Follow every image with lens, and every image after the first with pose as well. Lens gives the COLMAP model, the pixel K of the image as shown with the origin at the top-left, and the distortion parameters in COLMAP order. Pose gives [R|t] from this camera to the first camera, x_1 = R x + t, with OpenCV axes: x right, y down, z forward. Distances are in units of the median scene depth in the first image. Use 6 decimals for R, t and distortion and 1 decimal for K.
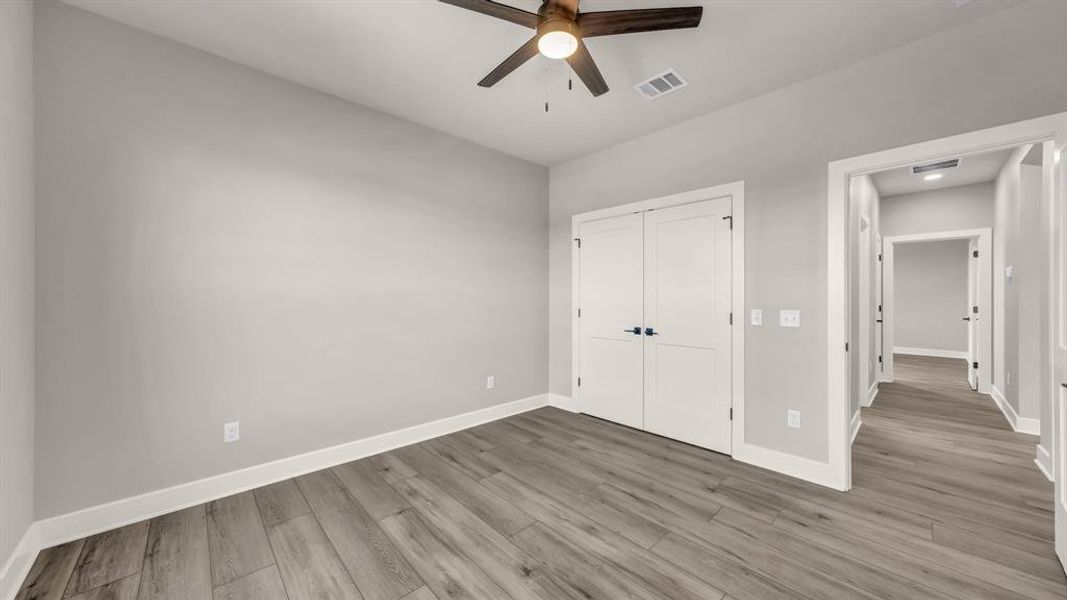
lens RADIAL K [[369.6, 0, 536.6], [0, 369.6, 299.3], [0, 0, 1]] dist [0.002730, 0.000216]
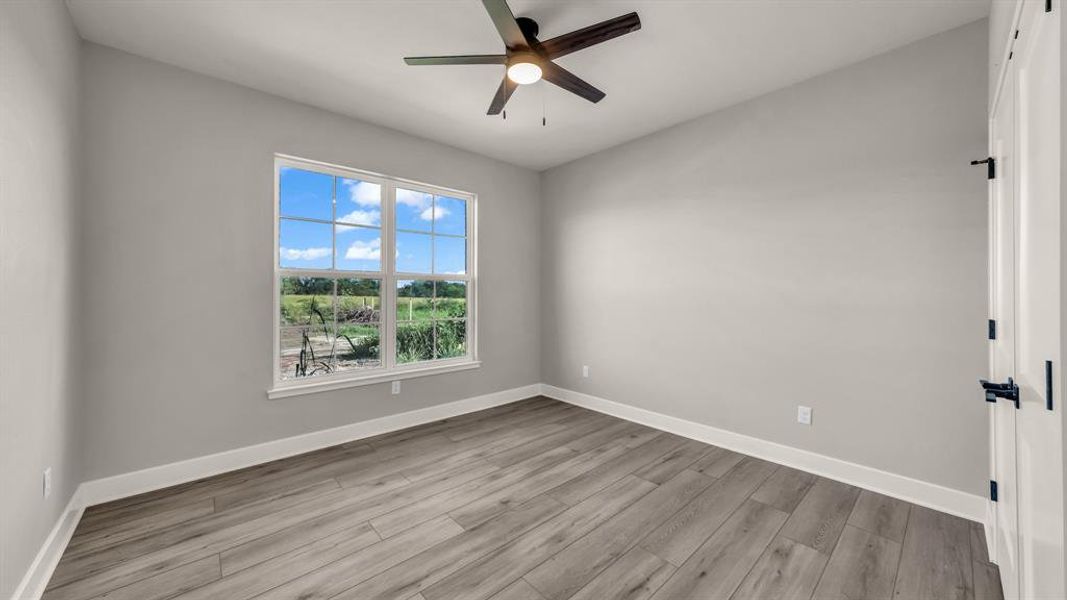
lens RADIAL K [[369.6, 0, 536.1], [0, 369.6, 294.0], [0, 0, 1]] dist [0.002730, 0.000216]
pose [[-0.010052, 0.004685, -0.999939, 0.903938], [0.002751, 0.999985, 0.004658, -0.011244], [0.999946, -0.002704, -0.010065, 0.787446]]
